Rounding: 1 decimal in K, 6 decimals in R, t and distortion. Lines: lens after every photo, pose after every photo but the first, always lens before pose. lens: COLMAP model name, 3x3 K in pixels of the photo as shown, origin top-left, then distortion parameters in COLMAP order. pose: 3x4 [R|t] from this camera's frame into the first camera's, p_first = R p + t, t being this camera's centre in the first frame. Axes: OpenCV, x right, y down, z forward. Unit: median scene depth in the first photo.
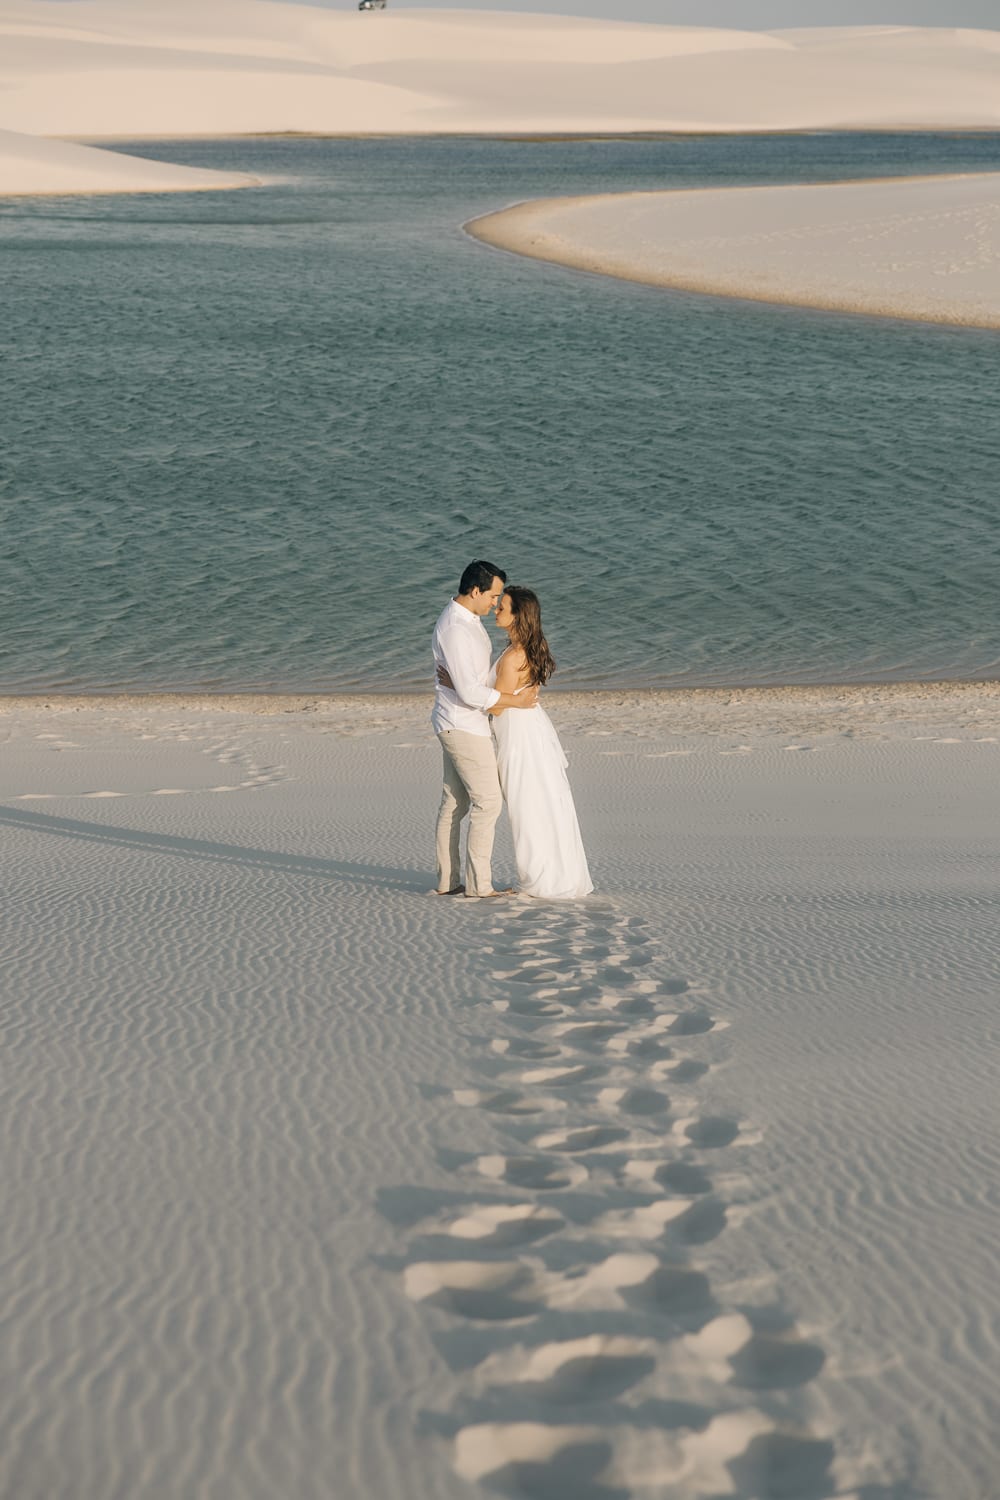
lens RADIAL K [[4371.4, 0, 500.0], [0, 4371.4, 750.0], [0, 0, 1]] dist [0.067610, 1.688218]
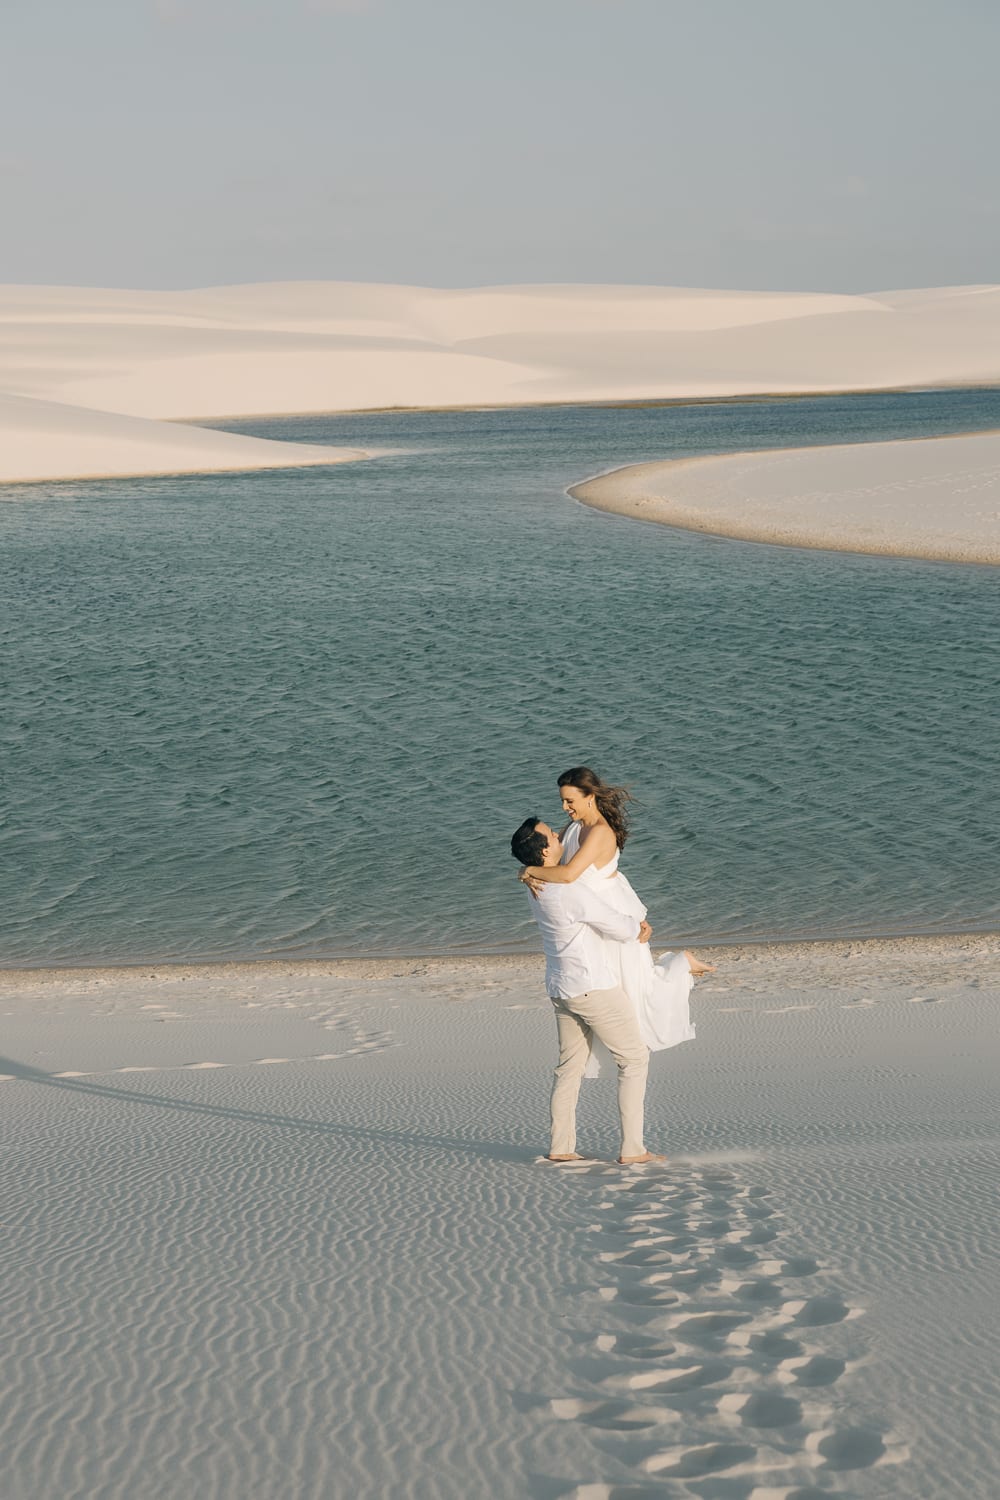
lens RADIAL K [[3155.6, 0, 500.0], [0, 3155.6, 750.0], [0, 0, 1]] dist [0.024564, 0.285025]
pose [[0.998224, -0.029104, -0.051988, 0.014755], [0.024611, 0.996072, -0.085055, 0.001830], [0.054259, 0.083625, 0.995019, 0.339935]]
